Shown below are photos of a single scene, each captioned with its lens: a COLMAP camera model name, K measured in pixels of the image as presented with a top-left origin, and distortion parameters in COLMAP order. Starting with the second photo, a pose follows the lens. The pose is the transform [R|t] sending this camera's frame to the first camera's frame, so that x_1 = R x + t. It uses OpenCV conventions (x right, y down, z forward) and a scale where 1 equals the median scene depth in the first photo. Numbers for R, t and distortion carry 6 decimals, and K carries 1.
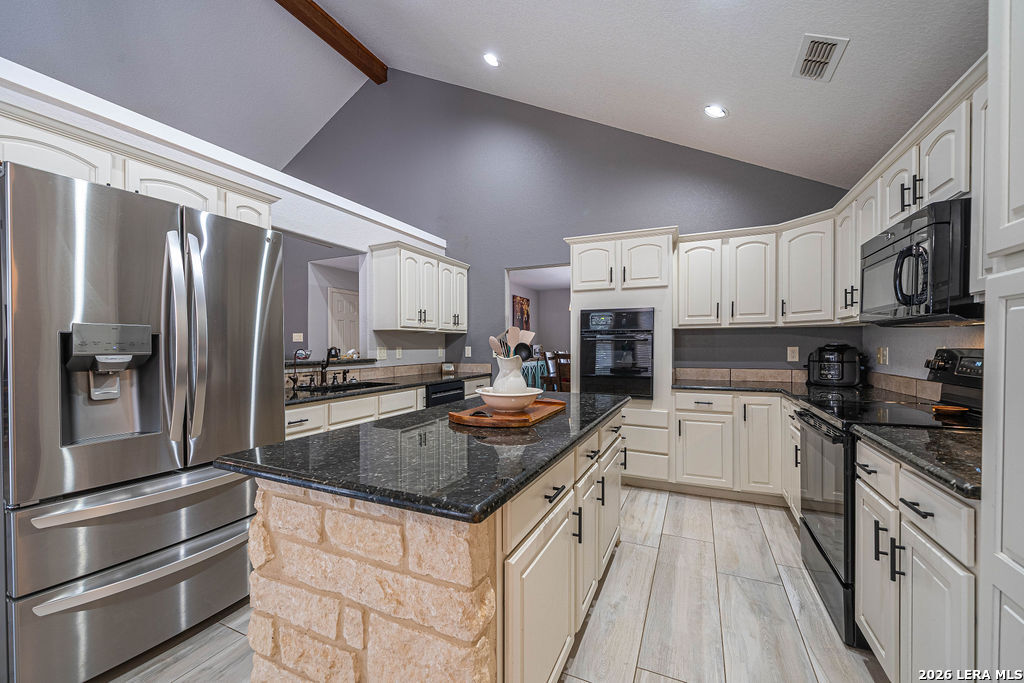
lens RADIAL K [[426.1, 0, 496.3], [0, 426.1, 349.4], [0, 0, 1]] dist [0.000445, 0.000099]
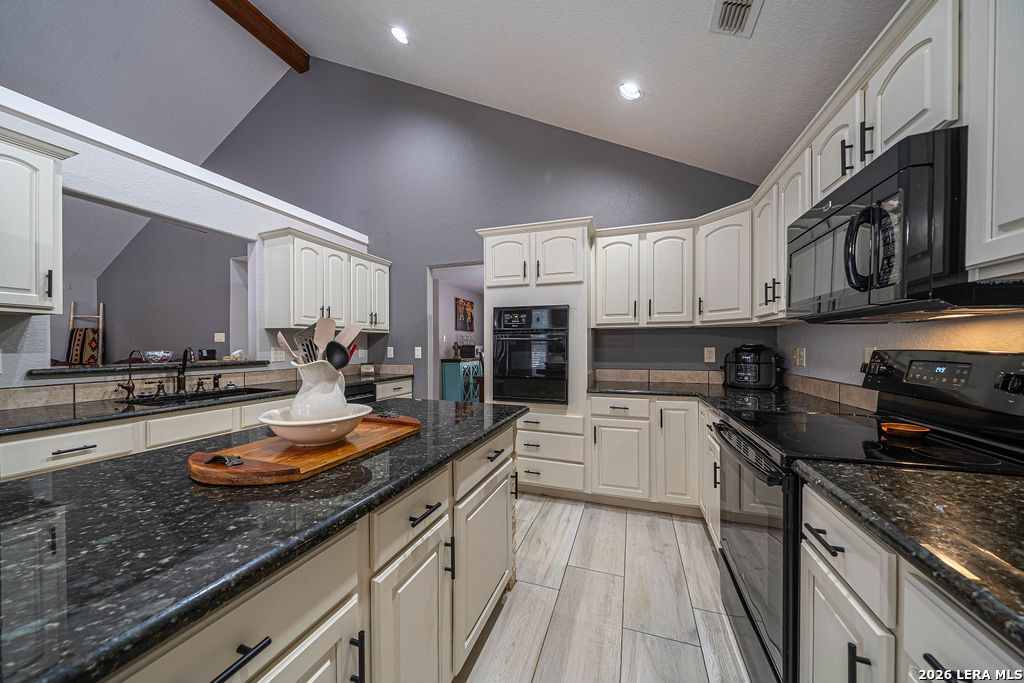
lens RADIAL K [[353.8, 0, 506.4], [0, 353.8, 348.9], [0, 0, 1]] dist [-0.004014, -0.000064]
pose [[0.995788, -0.000524, 0.091682, 0.168883], [0.000603, 0.999999, -0.000828, -0.002154], [-0.091681, 0.000880, 0.995788, 0.253219]]
